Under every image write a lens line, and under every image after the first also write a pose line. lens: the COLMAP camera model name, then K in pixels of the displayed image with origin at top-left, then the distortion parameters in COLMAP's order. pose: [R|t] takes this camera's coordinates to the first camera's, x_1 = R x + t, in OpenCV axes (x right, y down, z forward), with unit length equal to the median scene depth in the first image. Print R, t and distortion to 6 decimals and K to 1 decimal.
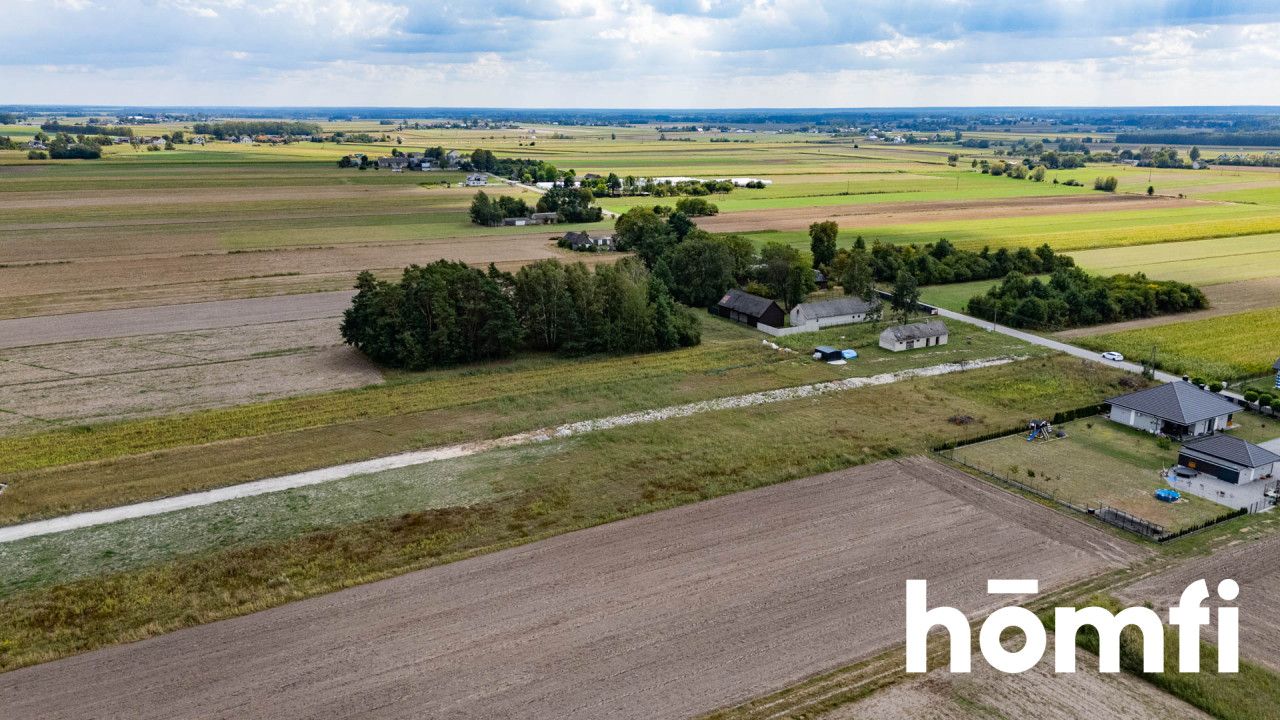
lens RADIAL K [[940.8, 0, 641.1], [0, 940.8, 359.8], [0, 0, 1]] dist [0.076792, -0.072402]
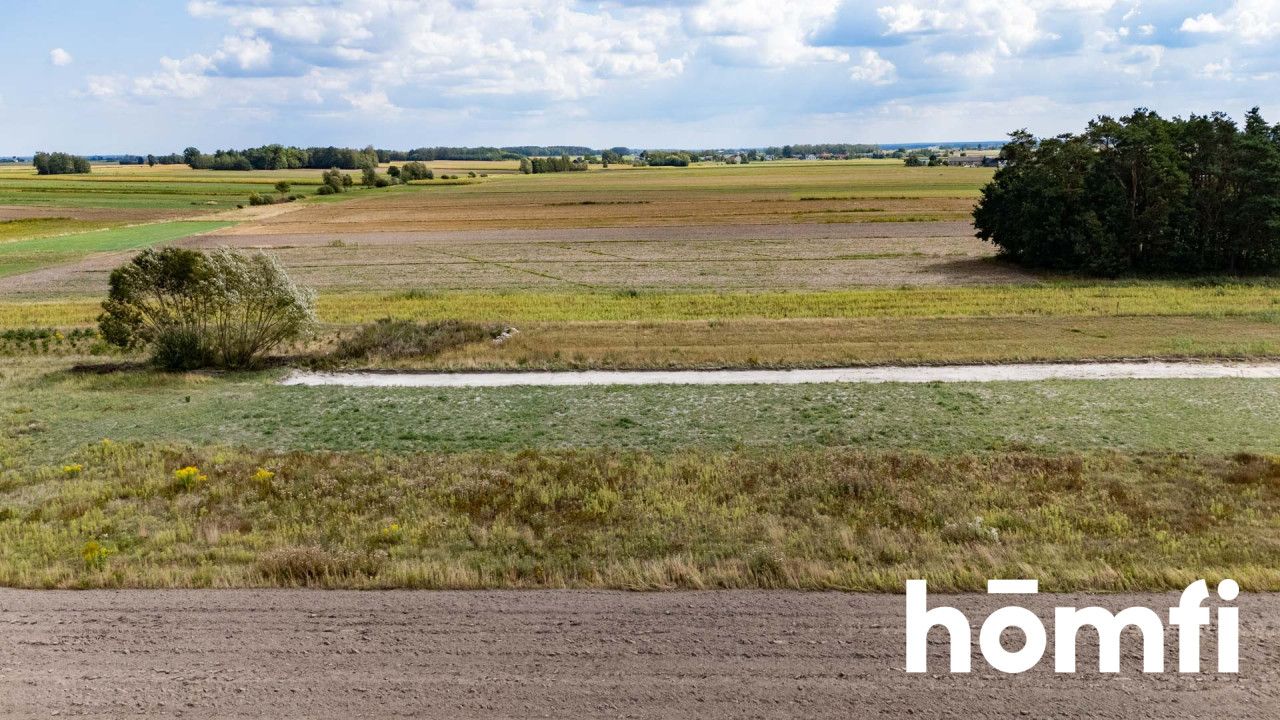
lens RADIAL K [[940.8, 0, 609.2], [0, 940.8, 347.7], [0, 0, 1]] dist [0.076792, -0.072402]
pose [[0.833083, 0.087183, -0.546234, -0.284416], [-0.110451, 0.993833, -0.009830, 0.170240], [0.542008, 0.068521, 0.837575, 0.562593]]
